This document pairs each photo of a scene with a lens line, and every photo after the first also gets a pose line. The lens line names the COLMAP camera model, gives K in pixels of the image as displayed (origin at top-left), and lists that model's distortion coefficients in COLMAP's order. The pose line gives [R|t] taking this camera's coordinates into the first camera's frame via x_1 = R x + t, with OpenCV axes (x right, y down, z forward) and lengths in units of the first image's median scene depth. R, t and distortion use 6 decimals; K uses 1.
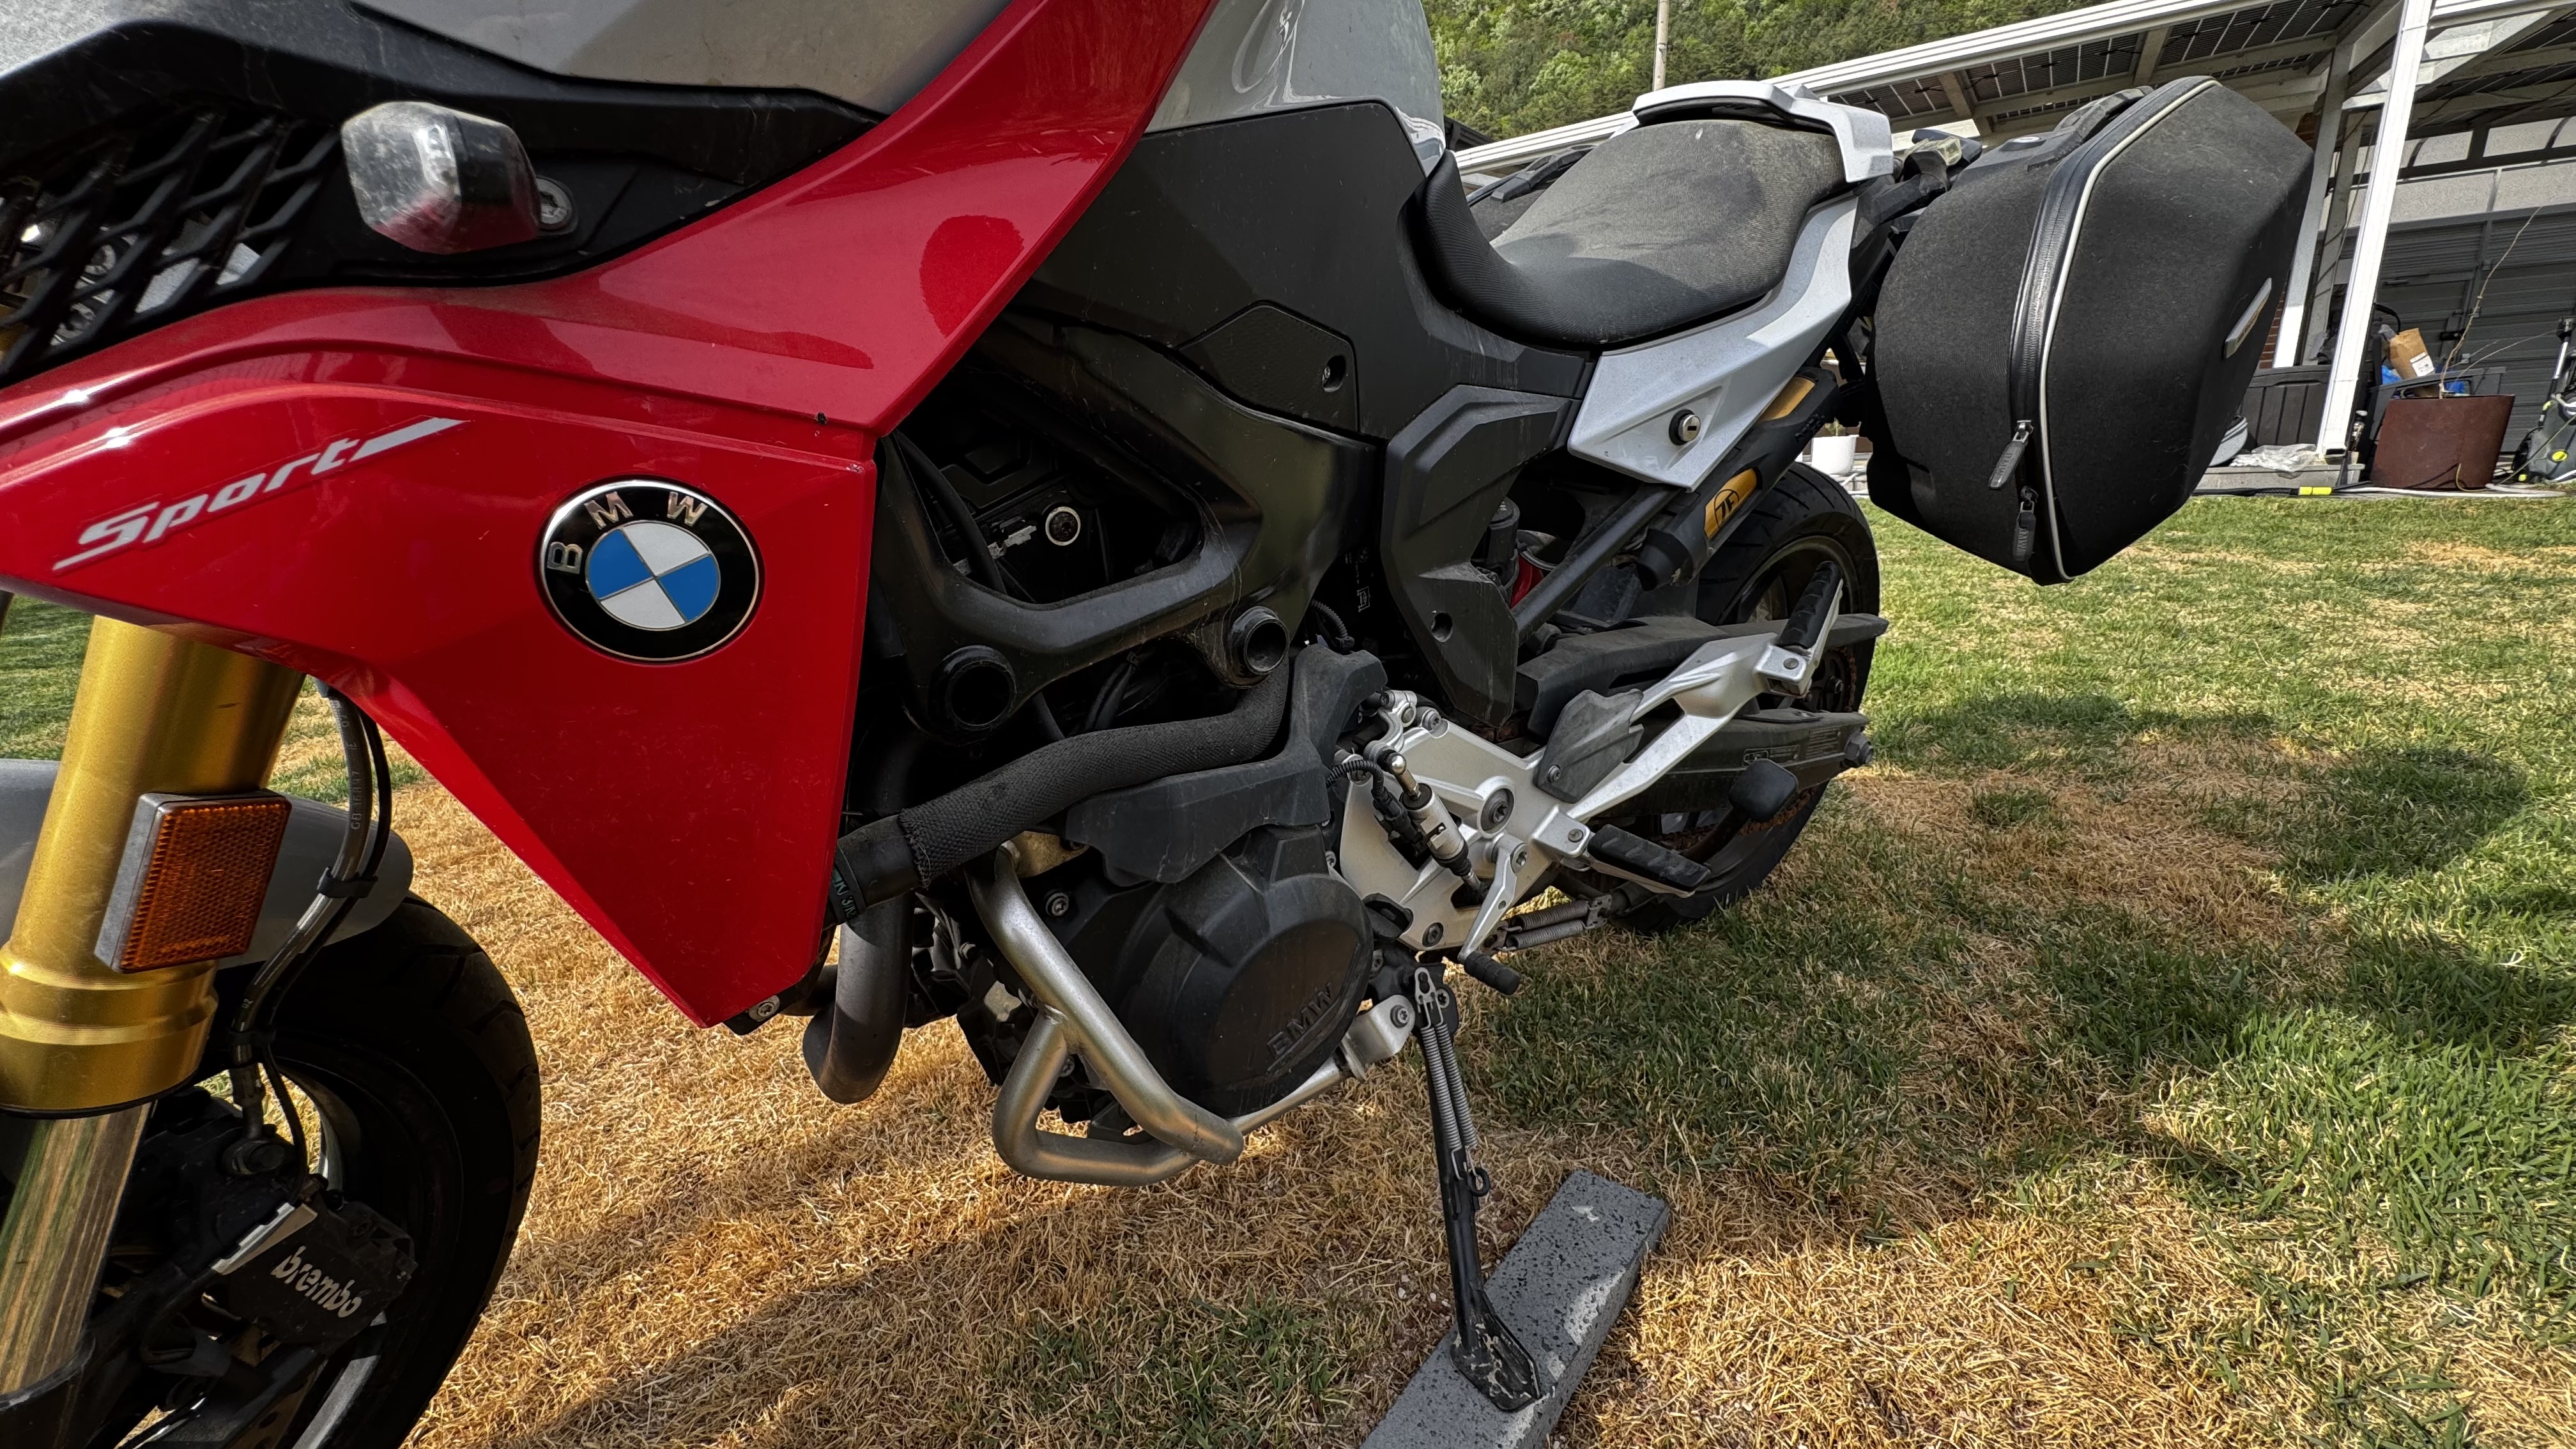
lens RADIAL K [[1024.6, 0, 1289.0], [0, 1024.6, 708.4], [0, 0, 1]] dist [-0.006435, 0.002150]
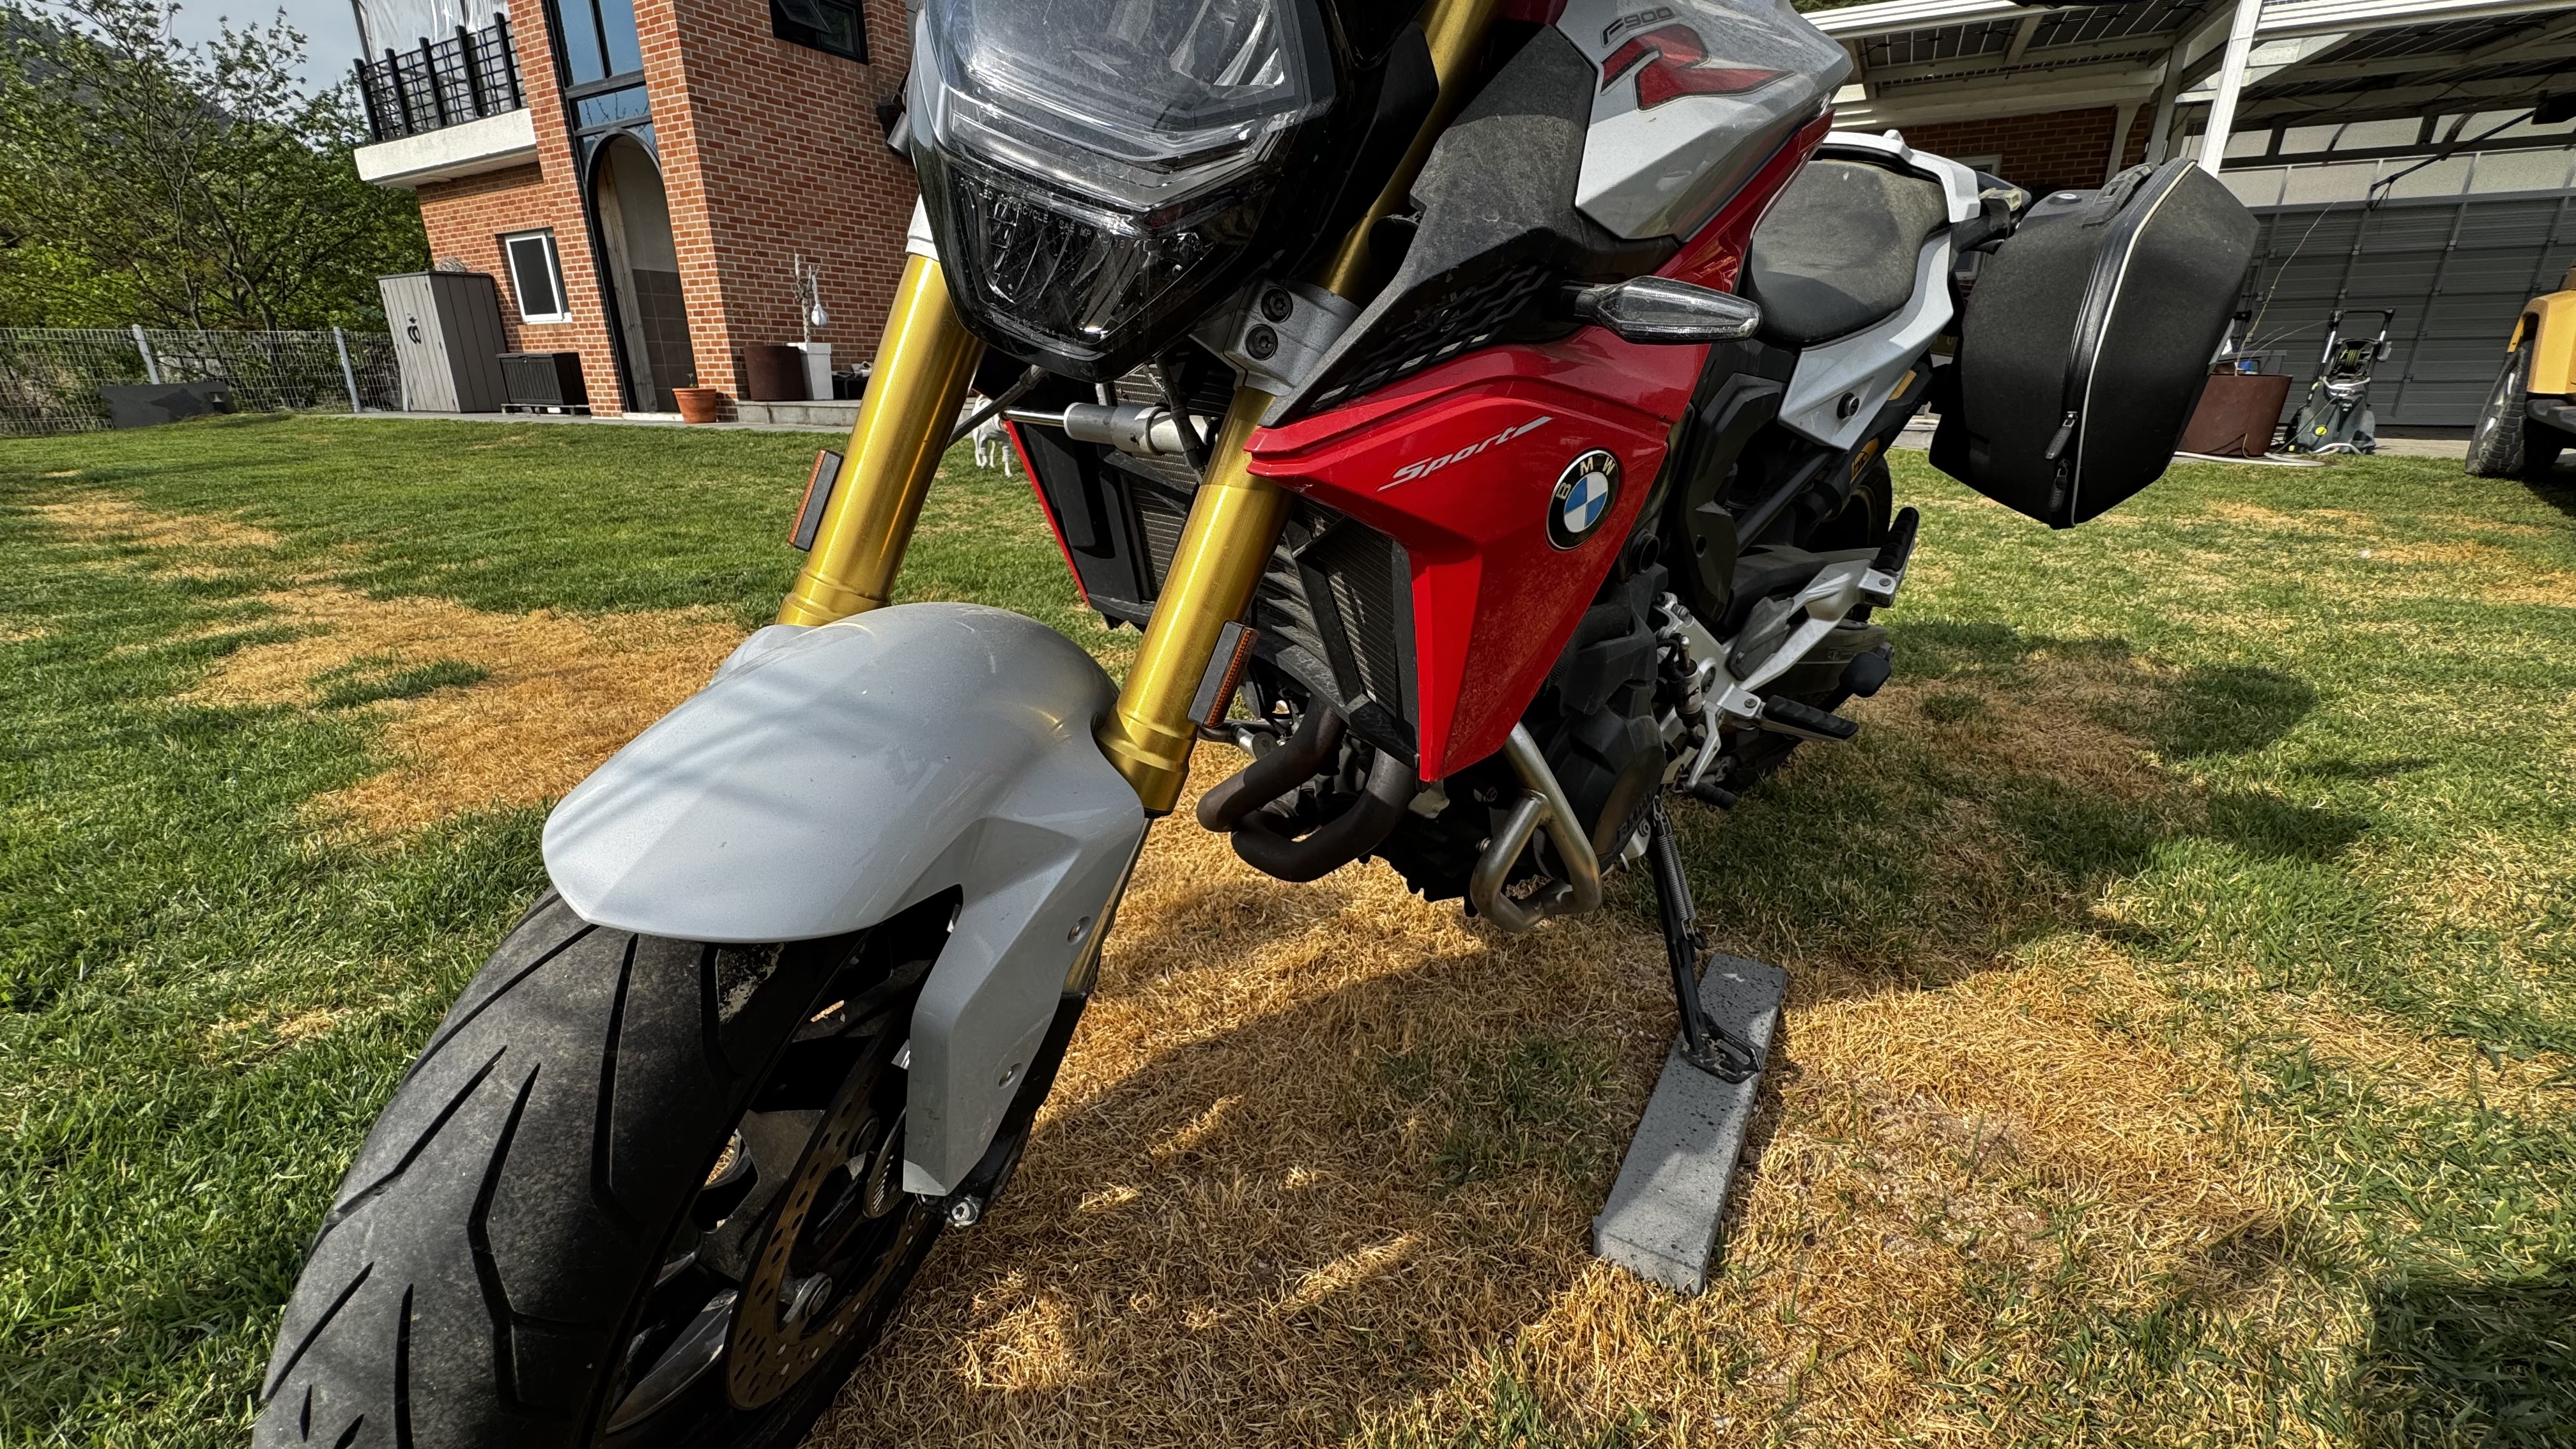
lens RADIAL K [[1024.6, 0, 1289.0], [0, 1024.6, 708.4], [0, 0, 1]] dist [-0.006435, 0.002150]
pose [[0.992640, 0.007253, 0.120887, -0.351316], [-0.015932, 0.997350, 0.070990, 0.030303], [-0.120052, -0.072393, 0.990125, -0.201204]]
